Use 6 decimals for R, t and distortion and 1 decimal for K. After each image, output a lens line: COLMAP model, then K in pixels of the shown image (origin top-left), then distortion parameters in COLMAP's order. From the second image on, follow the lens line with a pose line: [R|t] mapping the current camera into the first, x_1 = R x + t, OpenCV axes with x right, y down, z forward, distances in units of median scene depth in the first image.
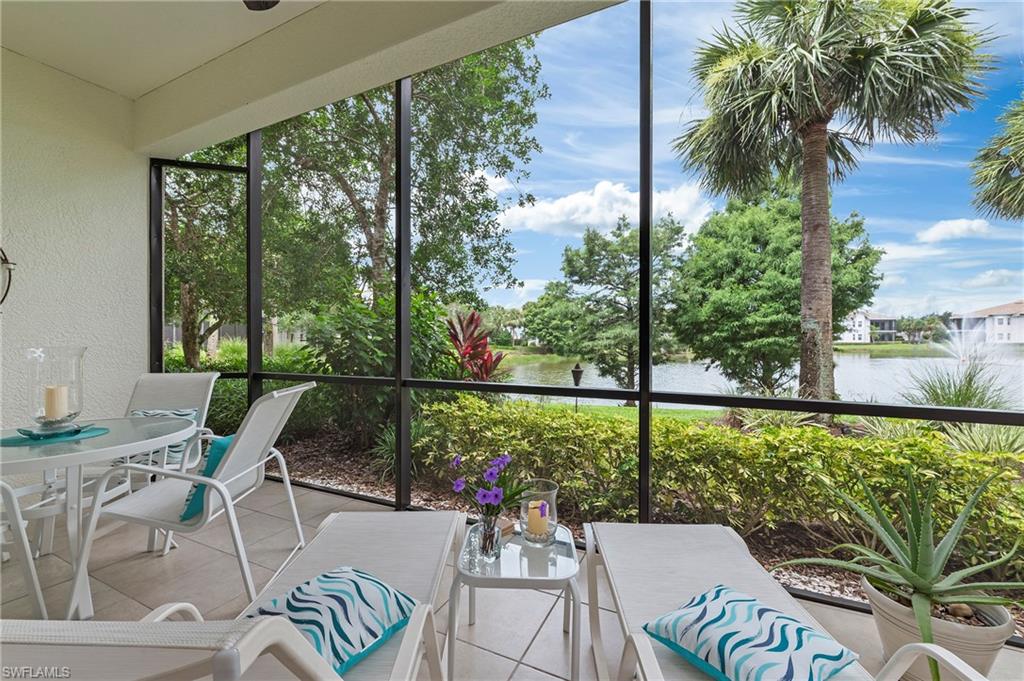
lens RADIAL K [[424.6, 0, 513.1], [0, 424.6, 345.0], [0, 0, 1]] dist [-0.003160, -0.000909]
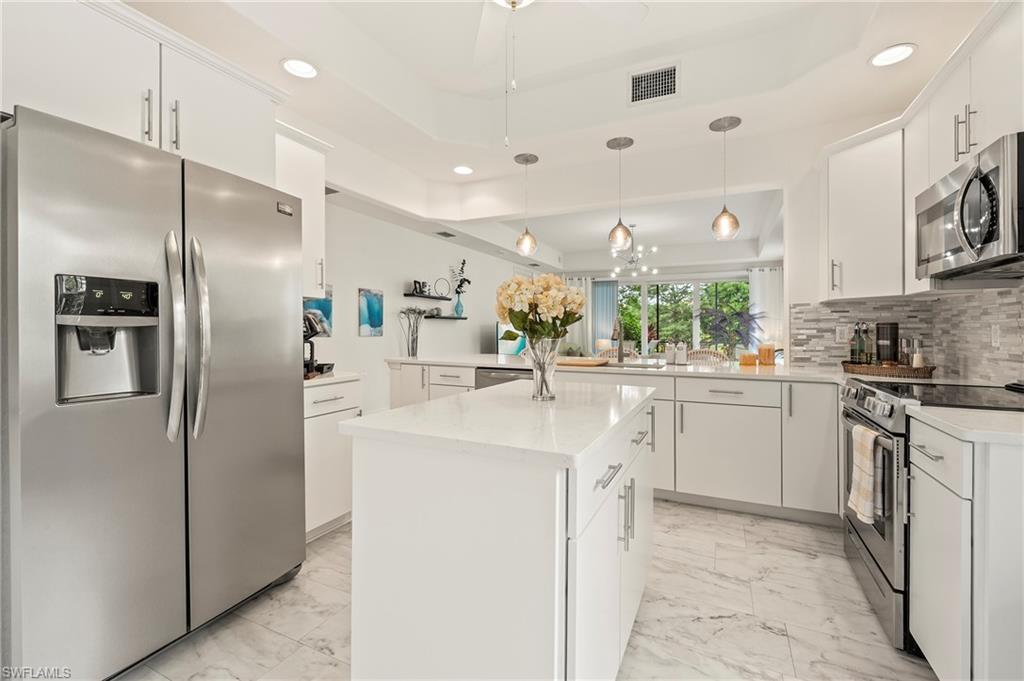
lens RADIAL K [[444.5, 0, 513.2], [0, 444.5, 336.6], [0, 0, 1]] dist [-0.003371, -0.000905]
pose [[0.999988, 0.002902, 0.003958, -1.051545], [-0.002921, 0.999984, 0.004909, 0.010482], [-0.003944, -0.004921, 0.999980, -2.134684]]
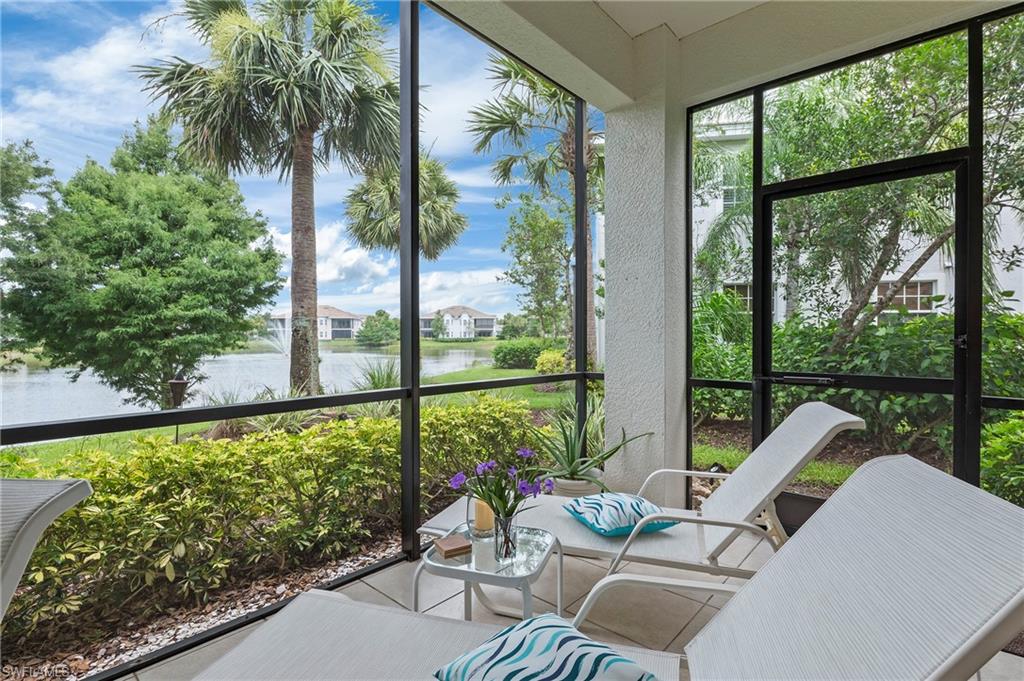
lens RADIAL K [[479.6, 0, 520.5], [0, 479.6, 340.3], [0, 0, 1]] dist [-0.002781, -0.001005]
pose [[0.265358, -0.006863, 0.964125, -0.327415], [0.012035, 0.999920, 0.003805, -0.003073], [-0.964075, 0.010593, 0.265420, 0.207865]]
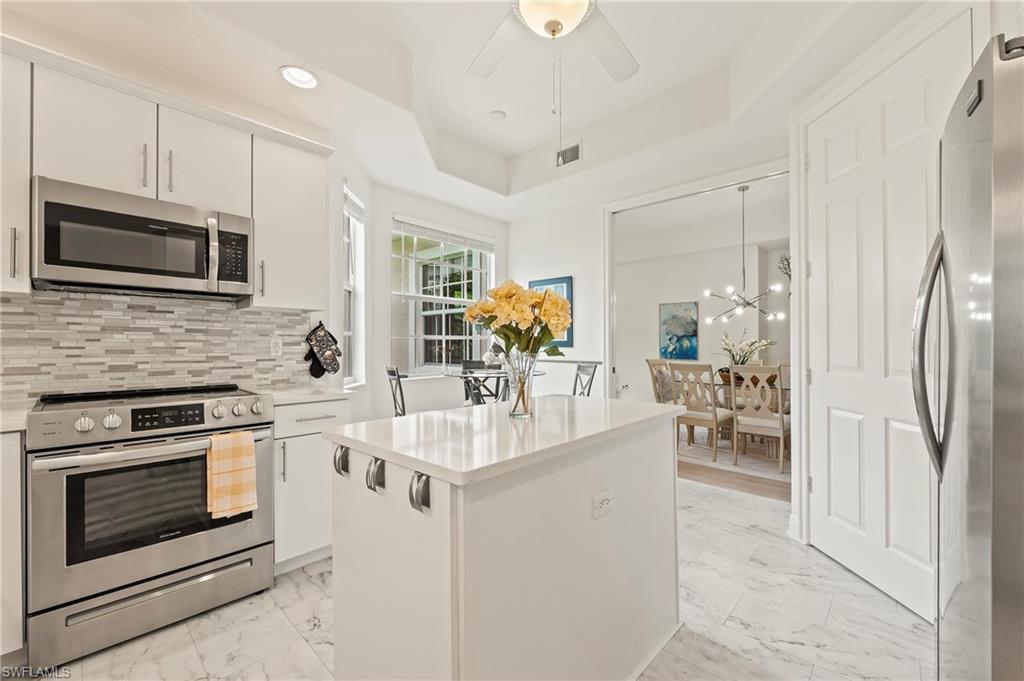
lens RADIAL K [[416.0, 0, 520.7], [0, 416.0, 348.8], [0, 0, 1]] dist [-0.008872, -0.000367]
pose [[-0.959722, -0.004219, 0.280919, -1.111708], [0.001530, 0.999794, 0.020245, 0.004134], [-0.280947, 0.019859, -0.959518, -1.467370]]
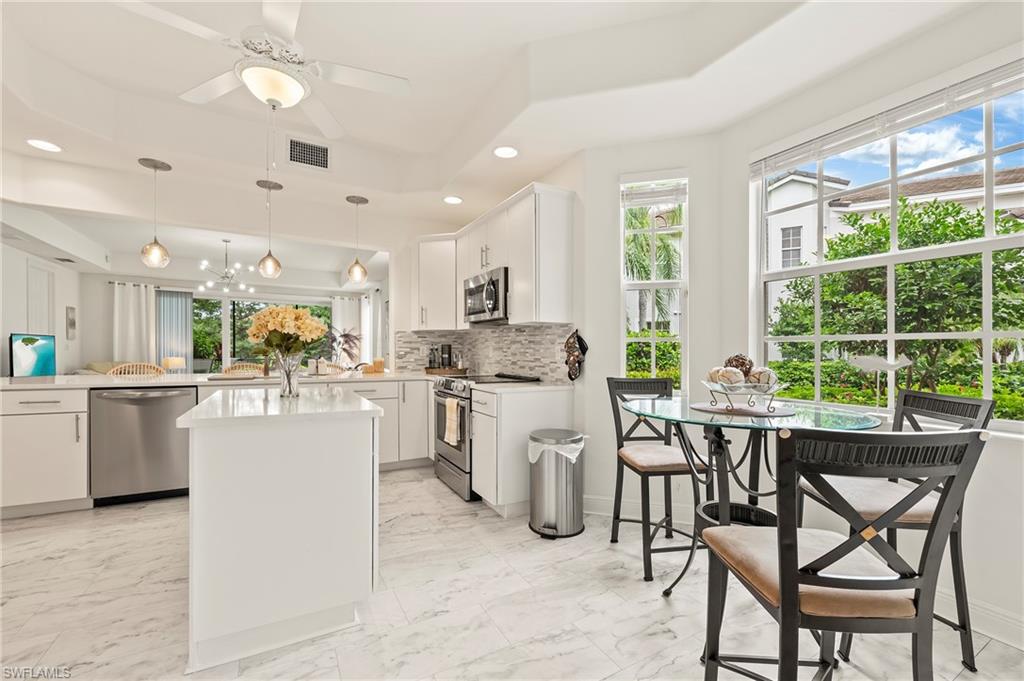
lens RADIAL K [[427.9, 0, 527.1], [0, 427.9, 353.9], [0, 0, 1]] dist [-0.002661, -0.000494]
pose [[0.561890, 0.000010, 0.827212, -1.271301], [-0.001774, 0.999998, 0.001193, 0.013812], [-0.827210, -0.002138, 0.561888, -2.263760]]
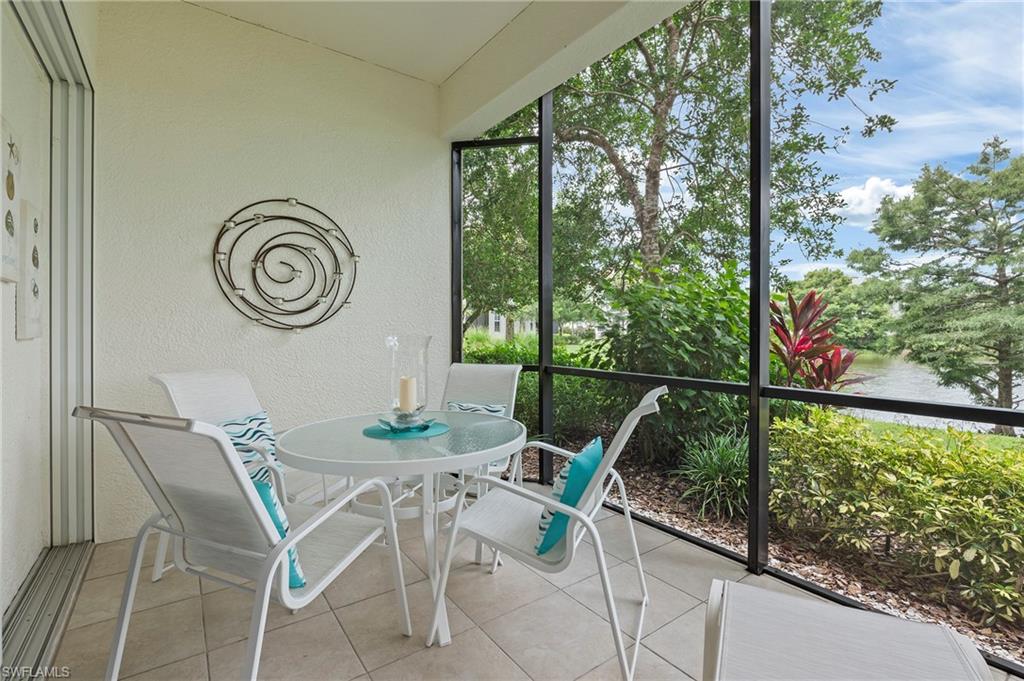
lens RADIAL K [[479.6, 0, 520.5], [0, 479.6, 340.3], [0, 0, 1]] dist [-0.002781, -0.001005]
pose [[0.885290, 0.015827, -0.464770, -0.102803], [-0.010766, 0.999850, 0.013540, -0.000953], [0.464914, -0.006983, 0.885328, 0.046641]]
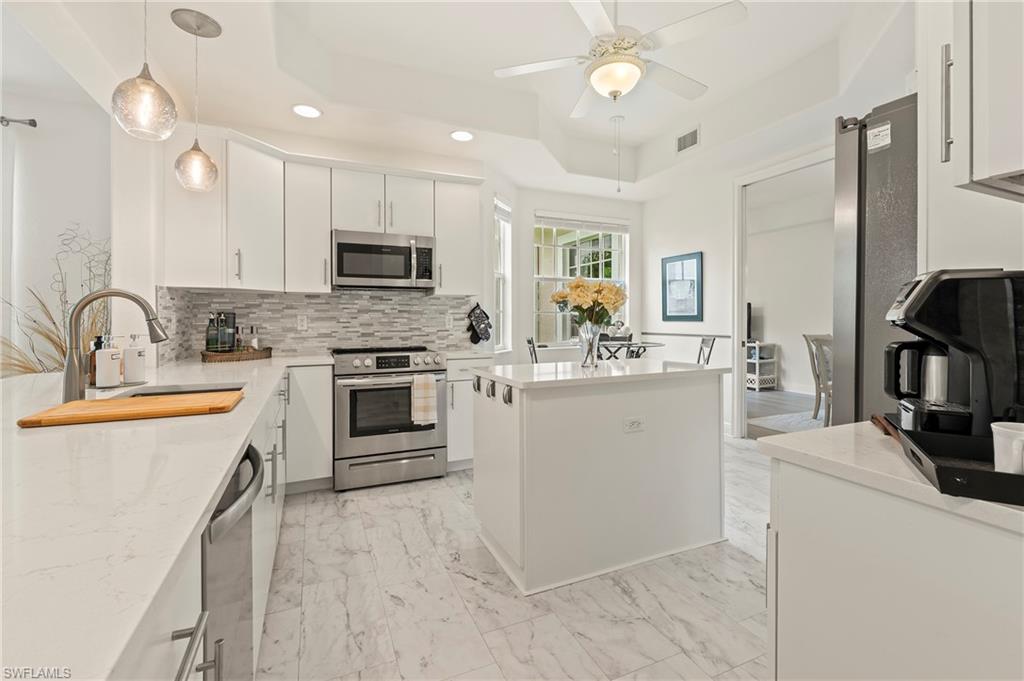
lens RADIAL K [[452.0, 0, 510.7], [0, 452.0, 325.8], [0, 0, 1]] dist [0.000307, 0.000003]
pose [[-0.767032, -0.004929, 0.641590, -1.286623], [0.010944, 0.999724, 0.020765, 0.003715], [-0.641516, 0.022949, -0.766766, -1.319909]]
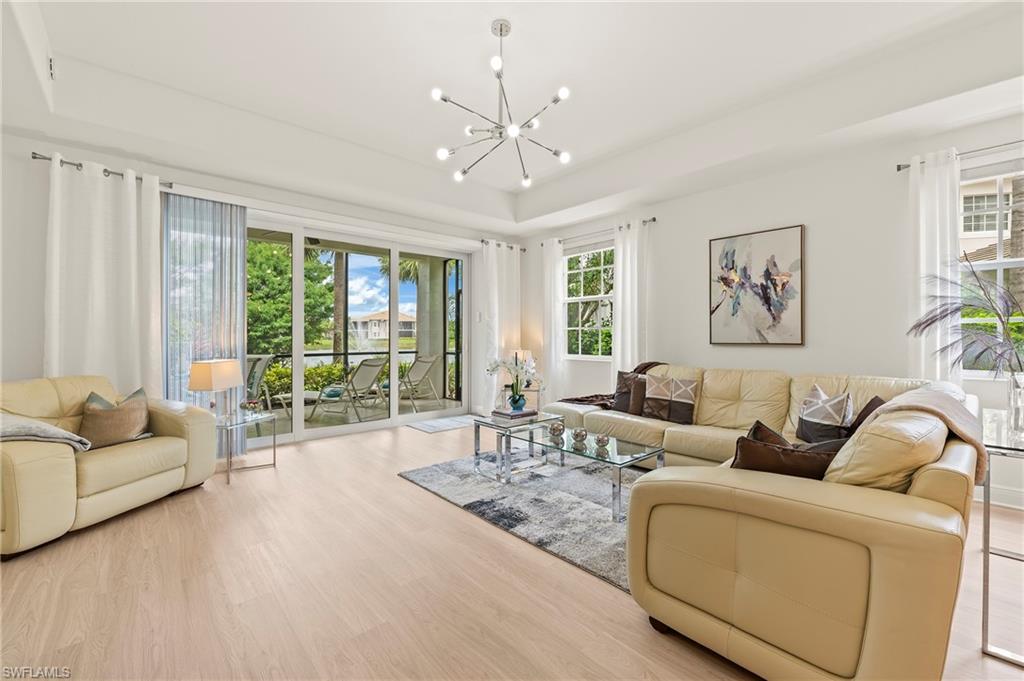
lens RADIAL K [[427.1, 0, 521.7], [0, 427.1, 334.4], [0, 0, 1]] dist [0.000481, -0.000011]
pose [[0.366680, 0.005090, 0.930333, -1.101949], [0.010599, 0.999897, -0.009649, 0.001827], [-0.930287, 0.013399, 0.366588, -0.733304]]
